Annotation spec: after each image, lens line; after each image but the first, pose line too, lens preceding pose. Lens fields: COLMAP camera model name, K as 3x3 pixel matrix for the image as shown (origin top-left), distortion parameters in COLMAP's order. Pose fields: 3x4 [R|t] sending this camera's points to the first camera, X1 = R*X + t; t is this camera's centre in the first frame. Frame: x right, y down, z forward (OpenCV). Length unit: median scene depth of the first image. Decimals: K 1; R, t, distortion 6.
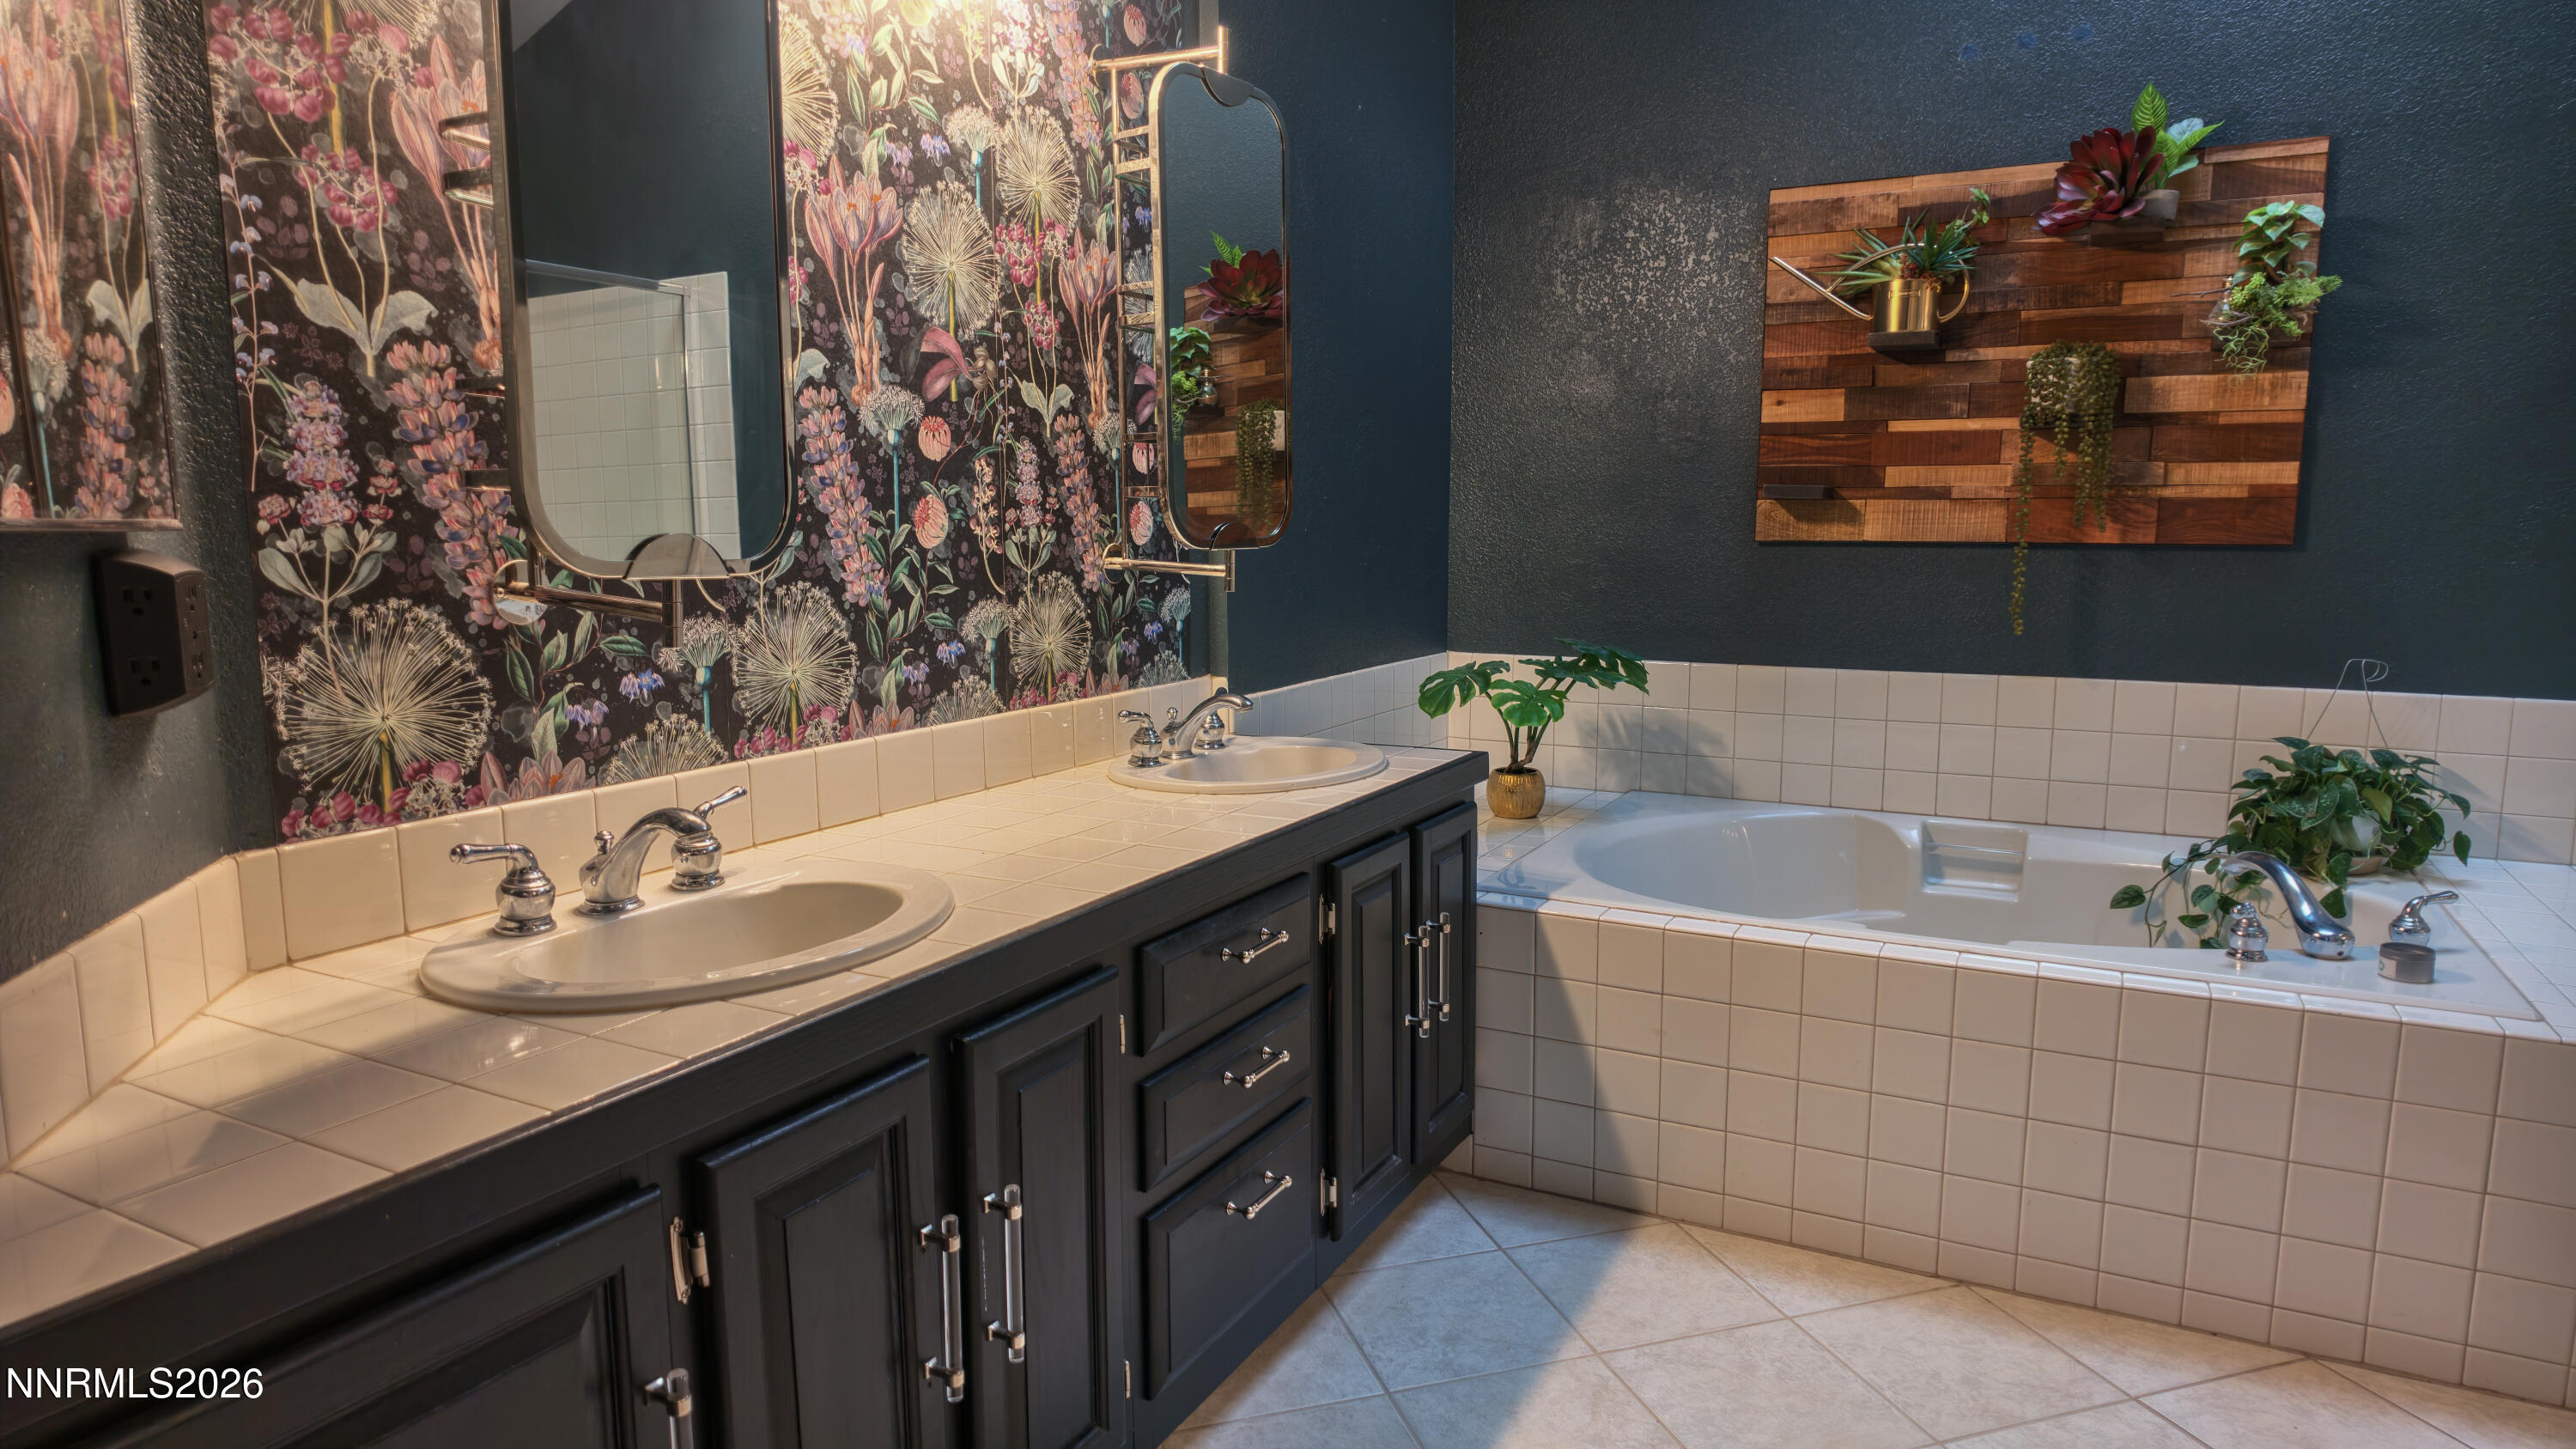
lens RADIAL K [[1487.3, 0, 1289.0], [0, 1487.3, 725.1], [0, 0, 1]] dist [-0.008376, 0.001452]
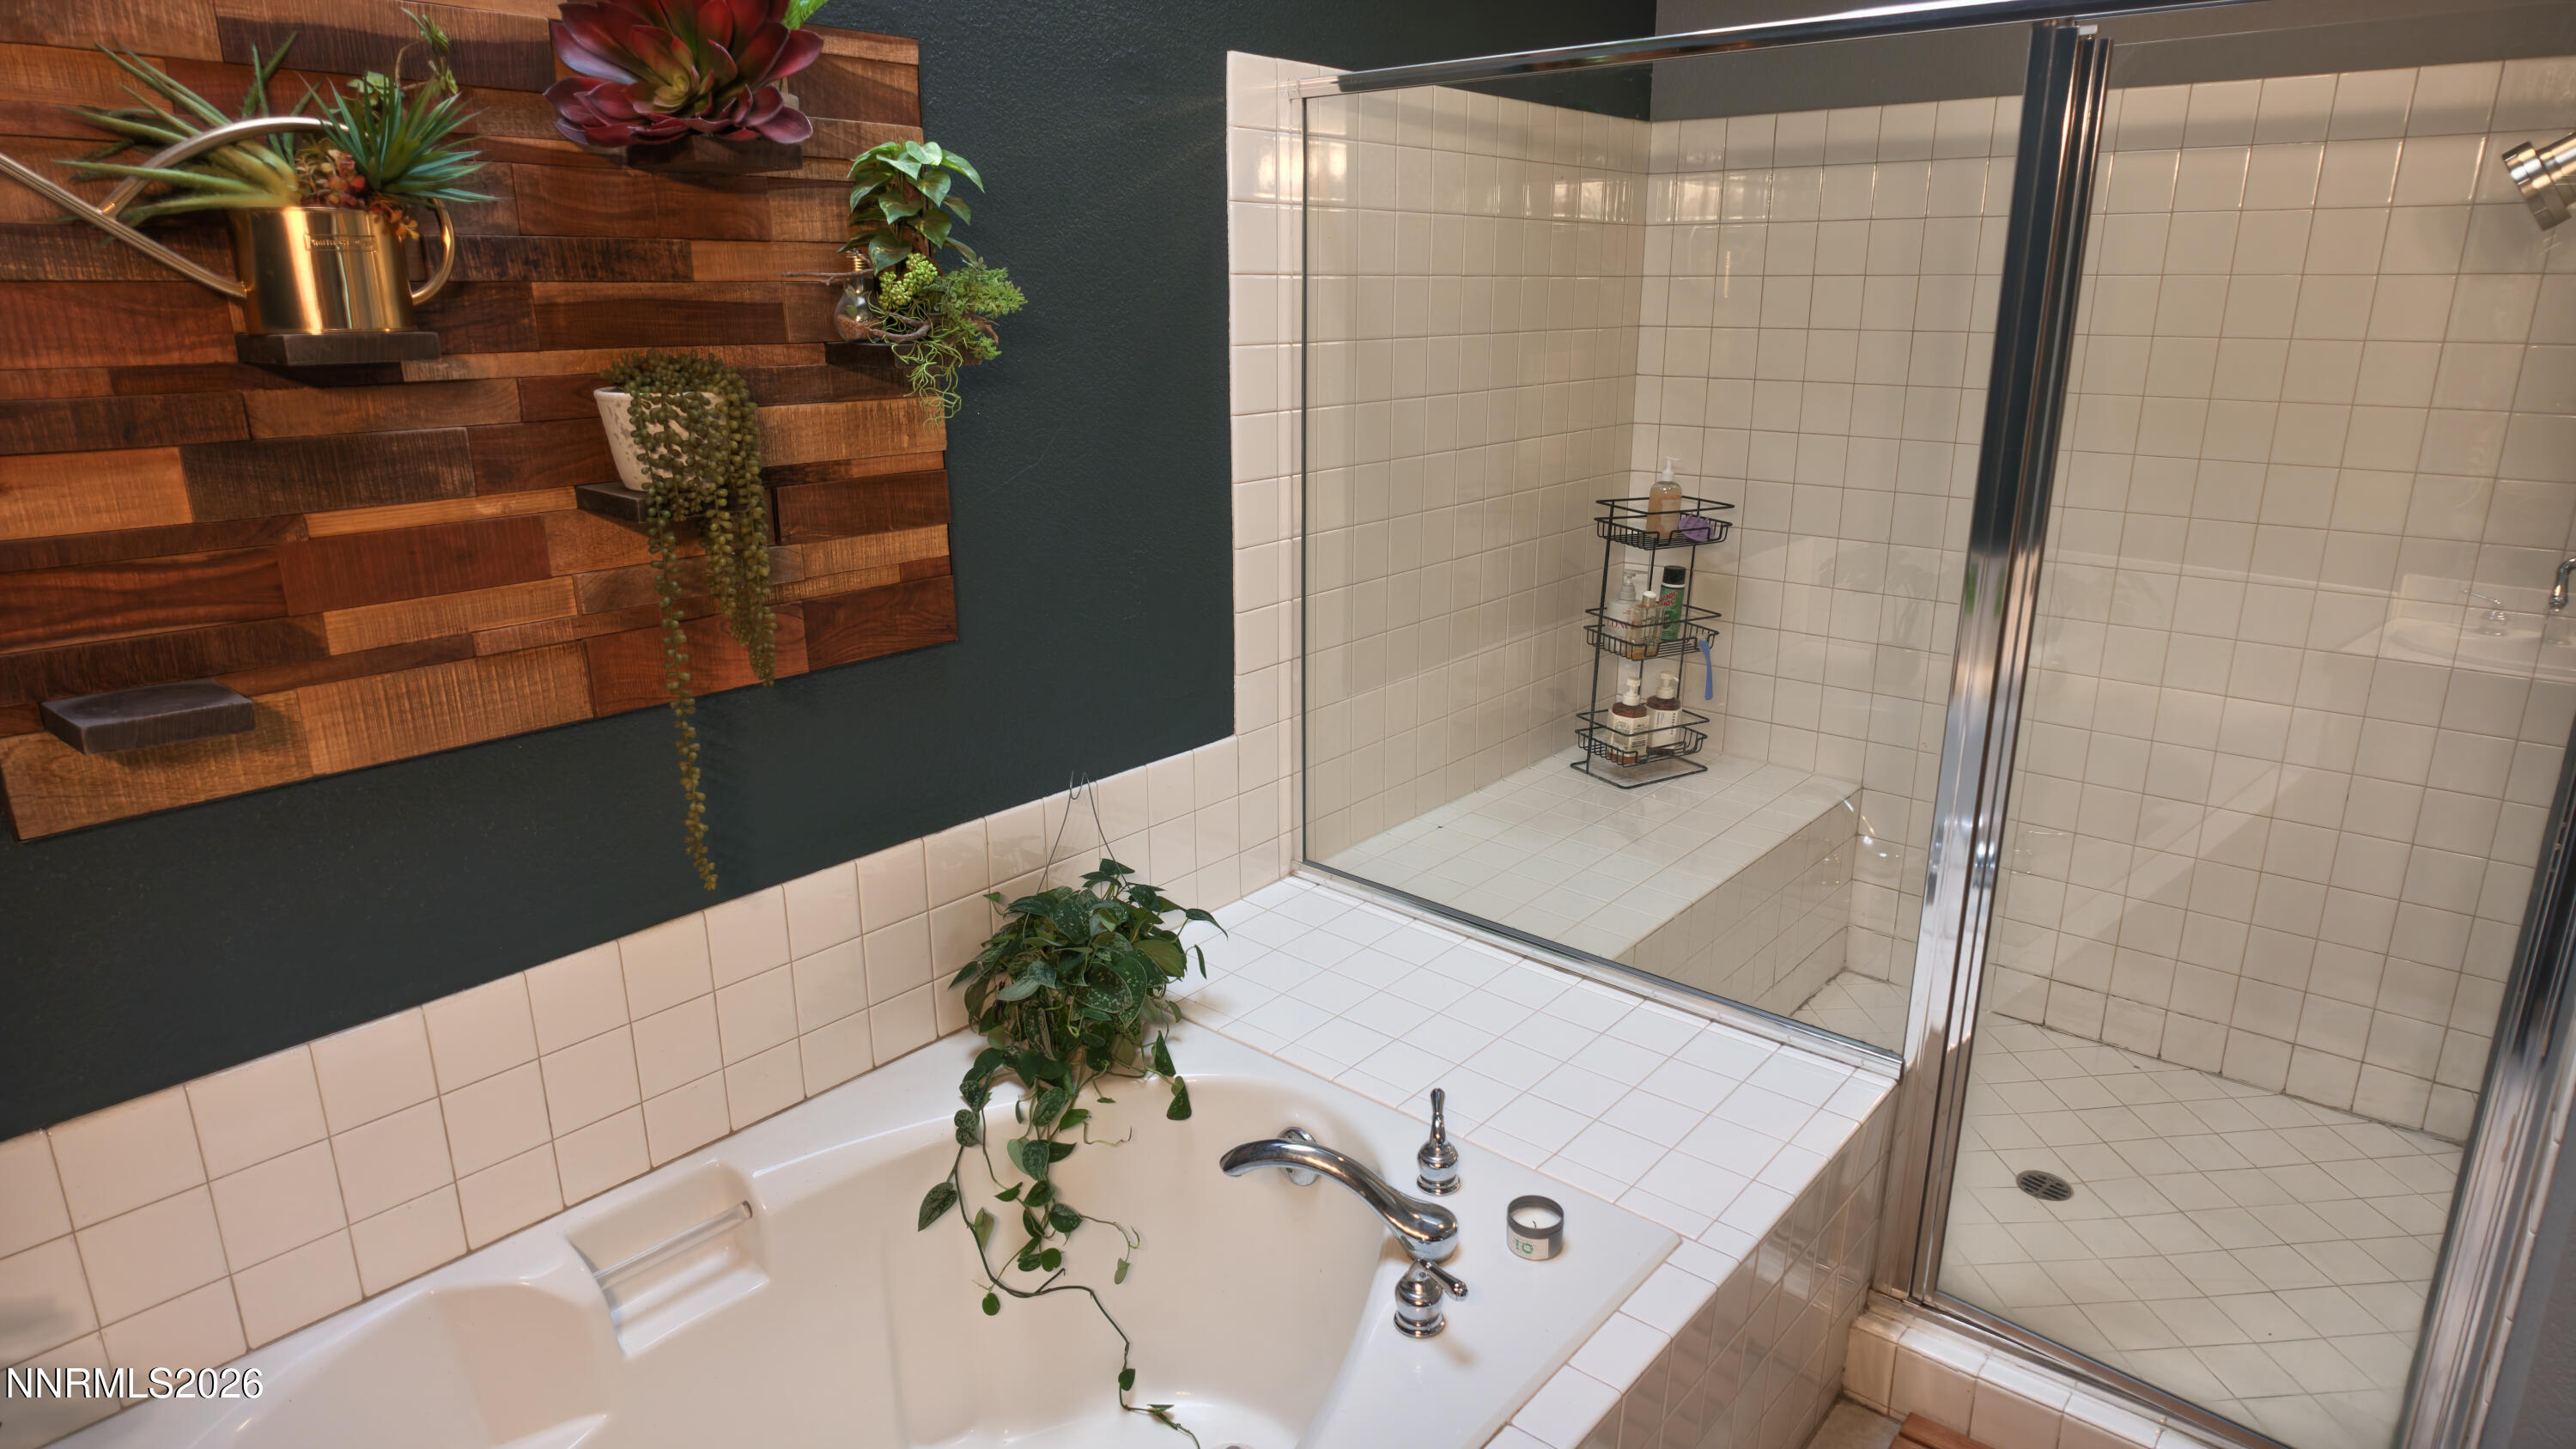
lens RADIAL K [[1487.3, 0, 1289.0], [0, 1487.3, 724.0], [0, 0, 1]] dist [-0.008376, 0.001452]
pose [[0.209832, -0.278806, 0.937143, 0.029739], [0.136165, 0.957474, 0.254367, -0.227210], [-0.968210, 0.074232, 0.238872, 0.636132]]
